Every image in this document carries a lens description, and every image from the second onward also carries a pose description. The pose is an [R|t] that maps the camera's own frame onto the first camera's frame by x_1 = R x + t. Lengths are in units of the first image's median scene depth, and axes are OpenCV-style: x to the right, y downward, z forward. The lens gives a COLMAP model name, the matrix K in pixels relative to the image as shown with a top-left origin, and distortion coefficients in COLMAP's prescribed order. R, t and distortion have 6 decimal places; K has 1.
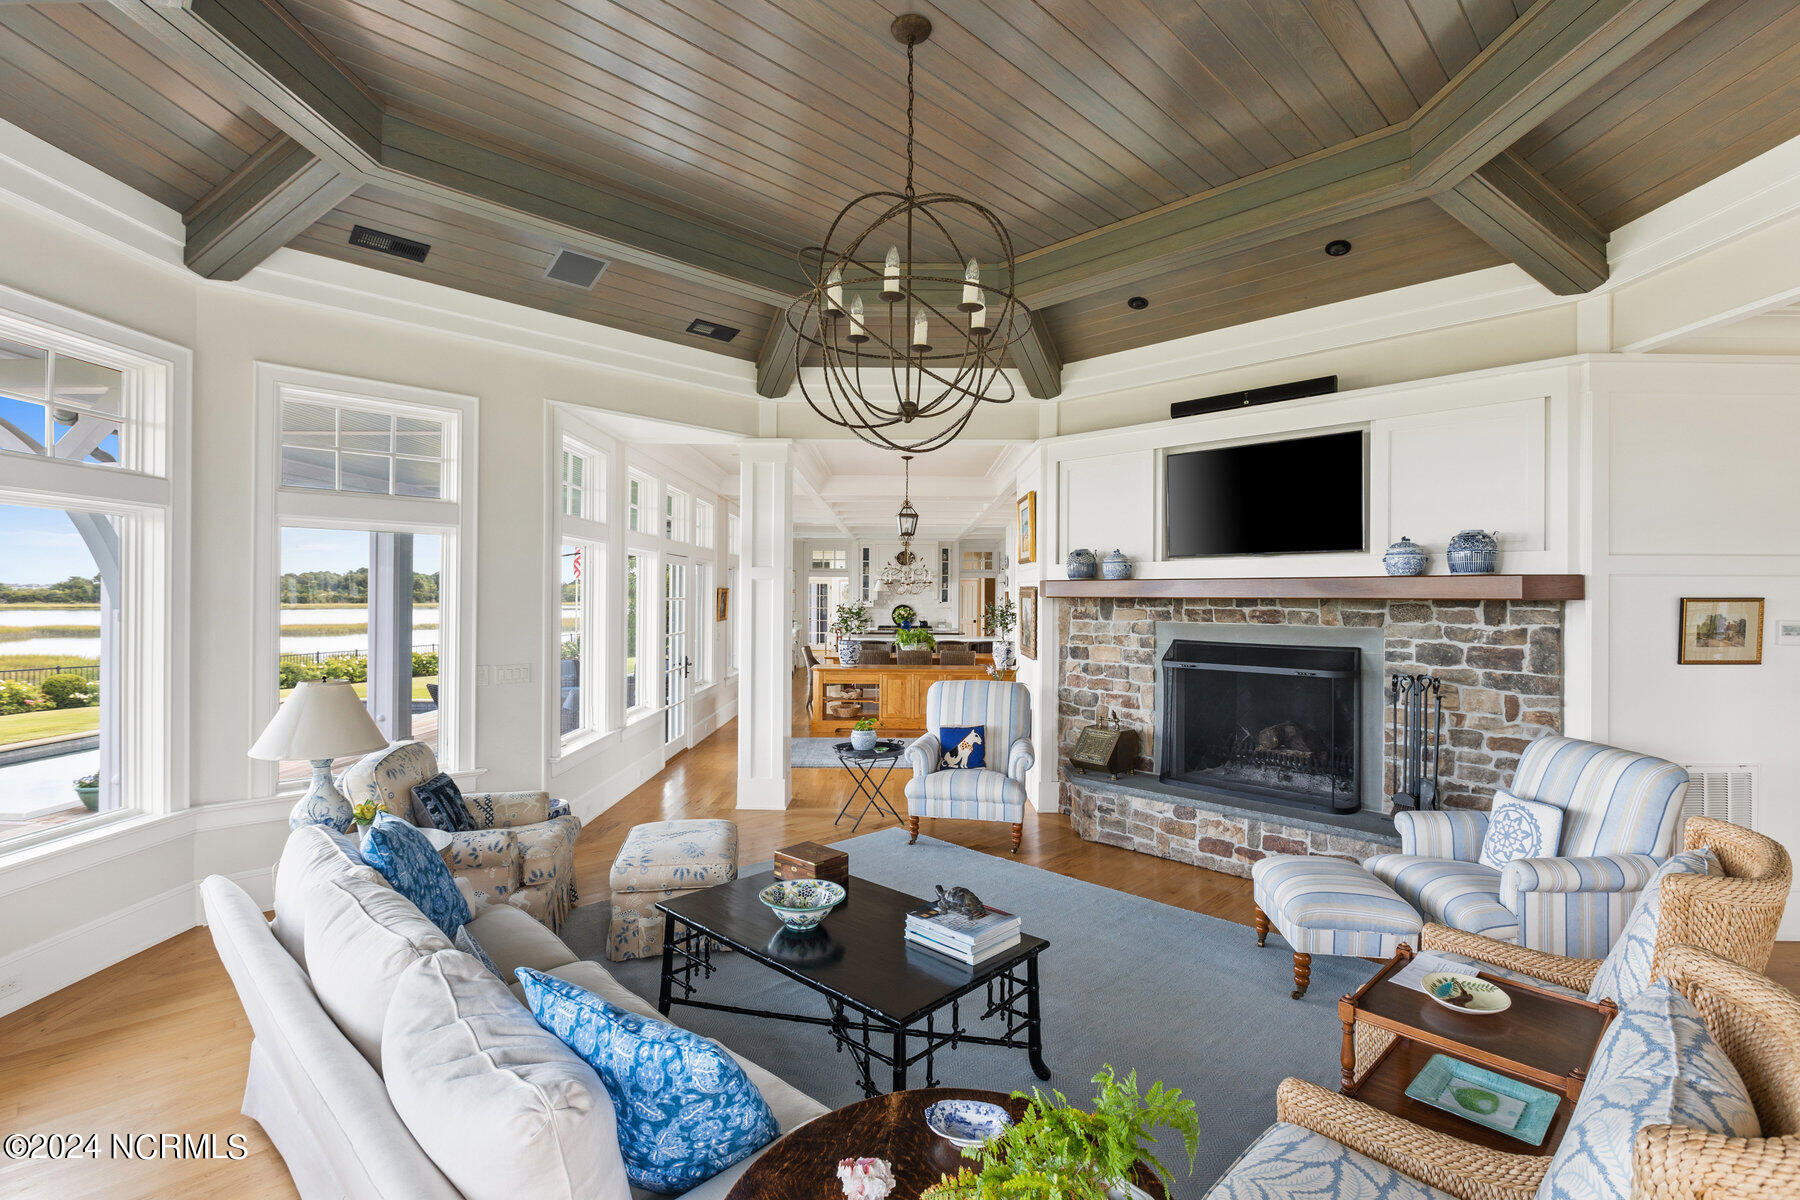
lens RADIAL K [[851.5, 0, 900.0], [0, 851.5, 600.0], [0, 0, 1]] dist [0.011674, 0.000677]
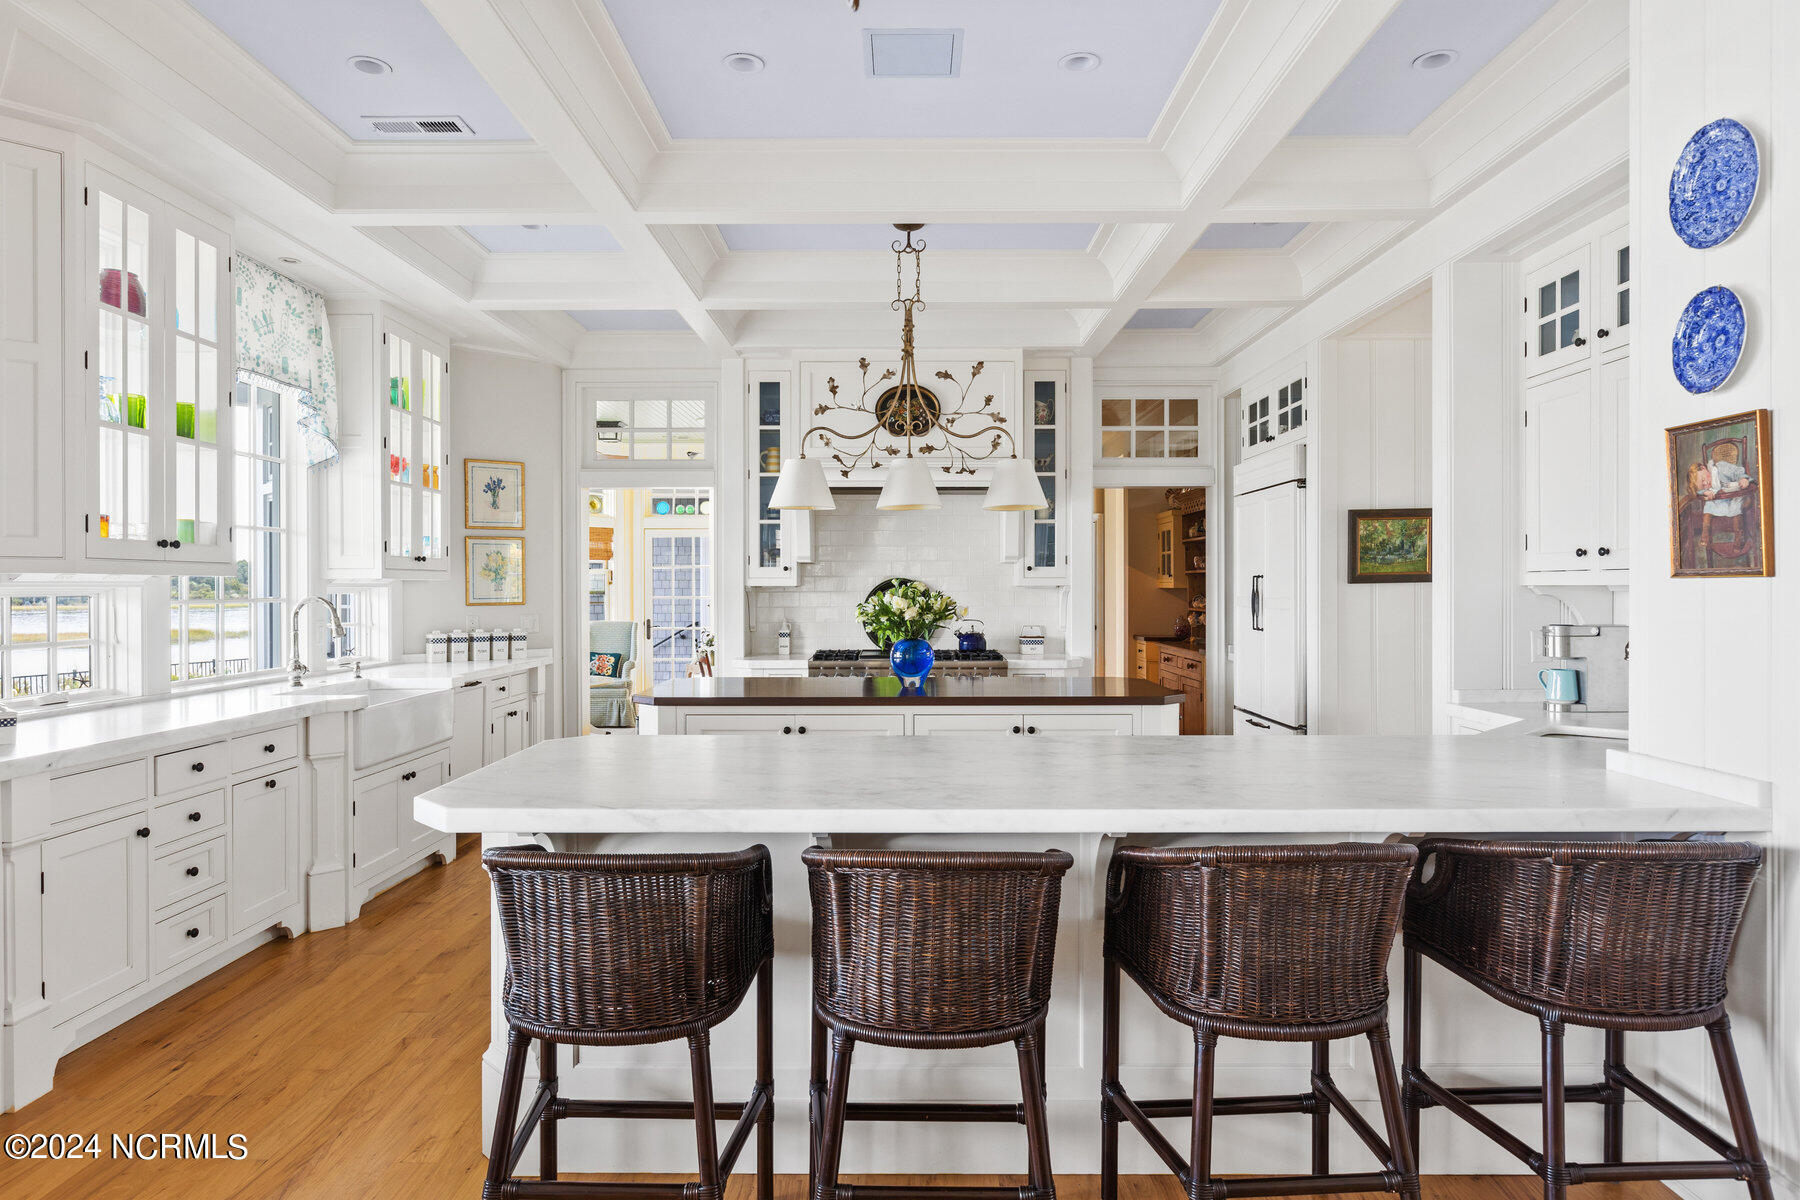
lens RADIAL K [[1139.0, 0, 900.0], [0, 1139.0, 600.0], [0, 0, 1]] dist [-0.000149, -0.000013]
pose [[0.999966, -0.008223, 0.000416, 0.011211], [0.008219, 0.999933, 0.008207, 0.032801], [-0.000483, -0.008203, 0.999966, 2.058077]]
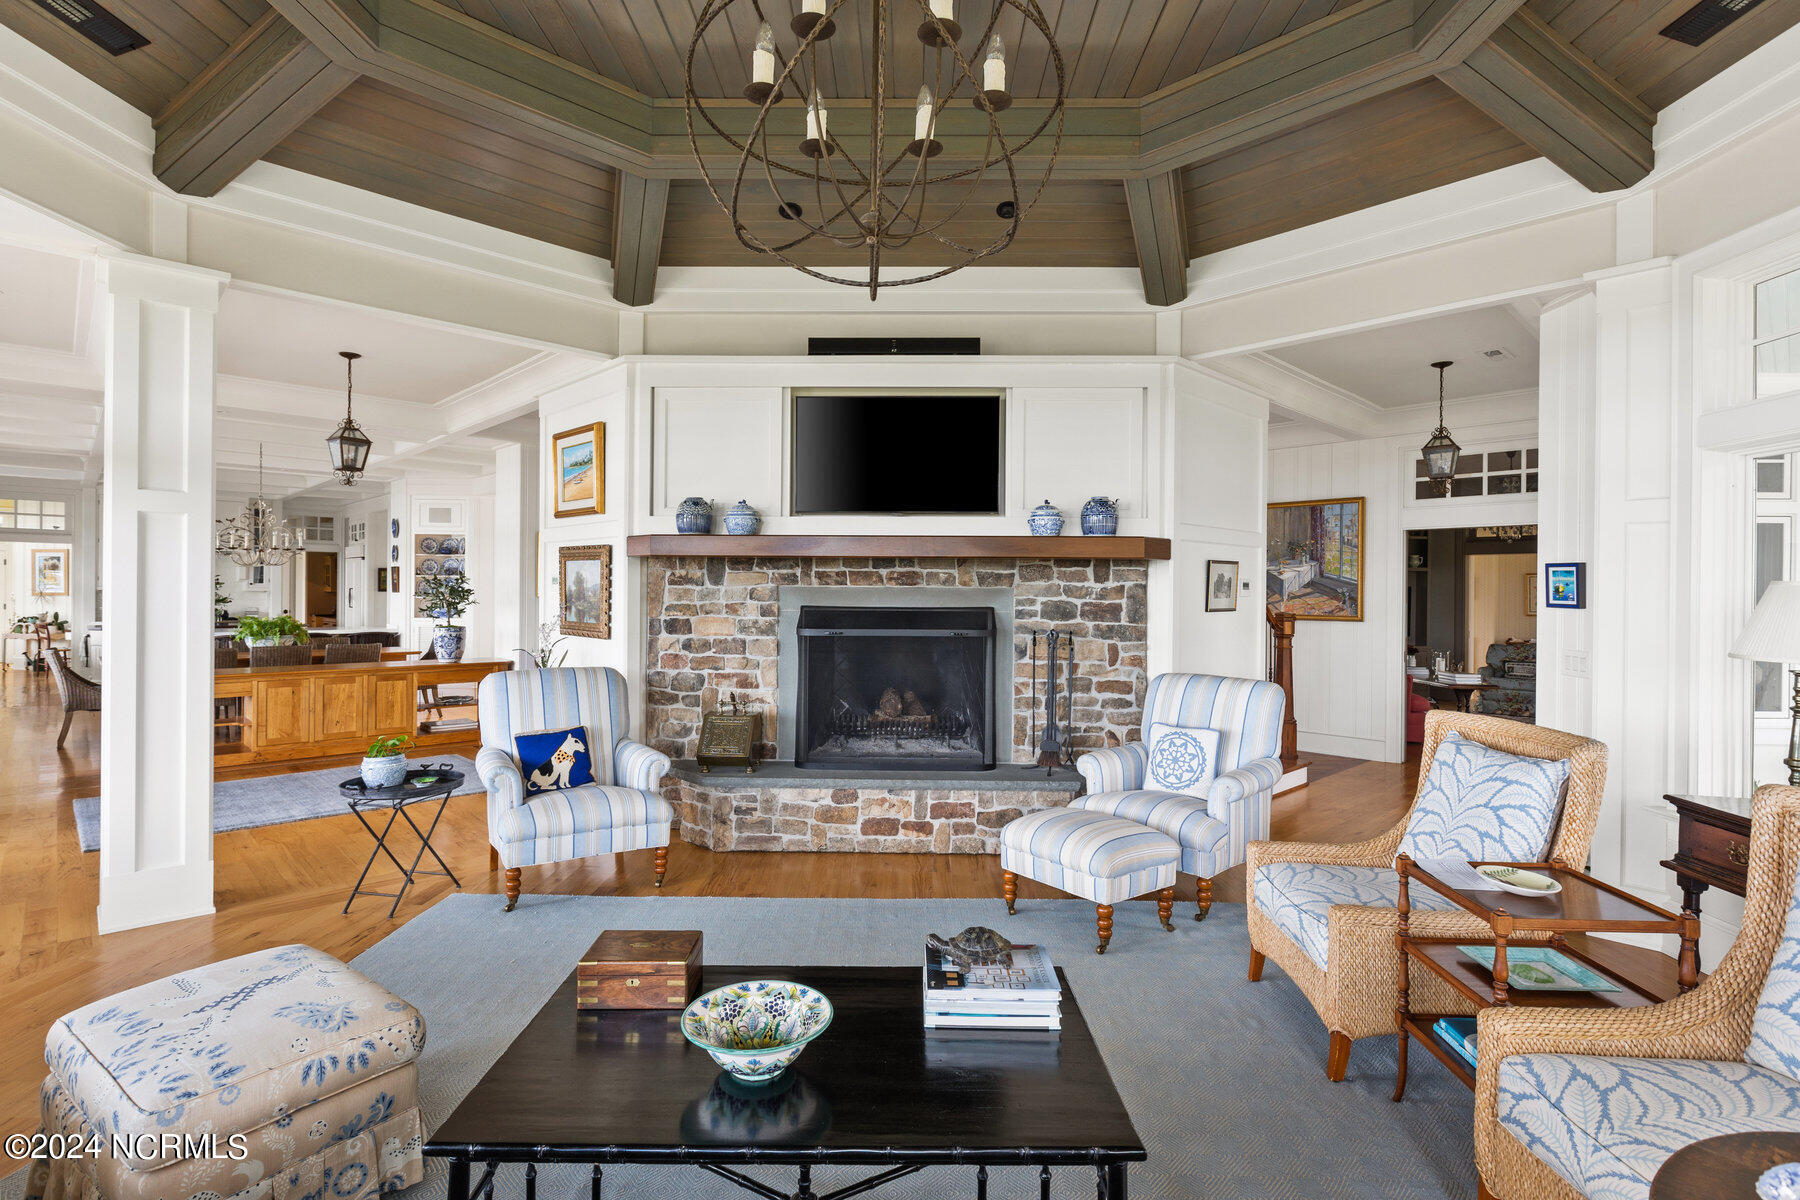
lens RADIAL K [[877.8, 0, 900.0], [0, 877.8, 600.0], [0, 0, 1]] dist [-0.002371, 0.001148]
pose [[0.713523, -0.006420, 0.700602, -0.268816], [0.001394, 0.999969, 0.007744, 0.036630], [-0.700630, -0.004549, 0.713510, 0.303431]]
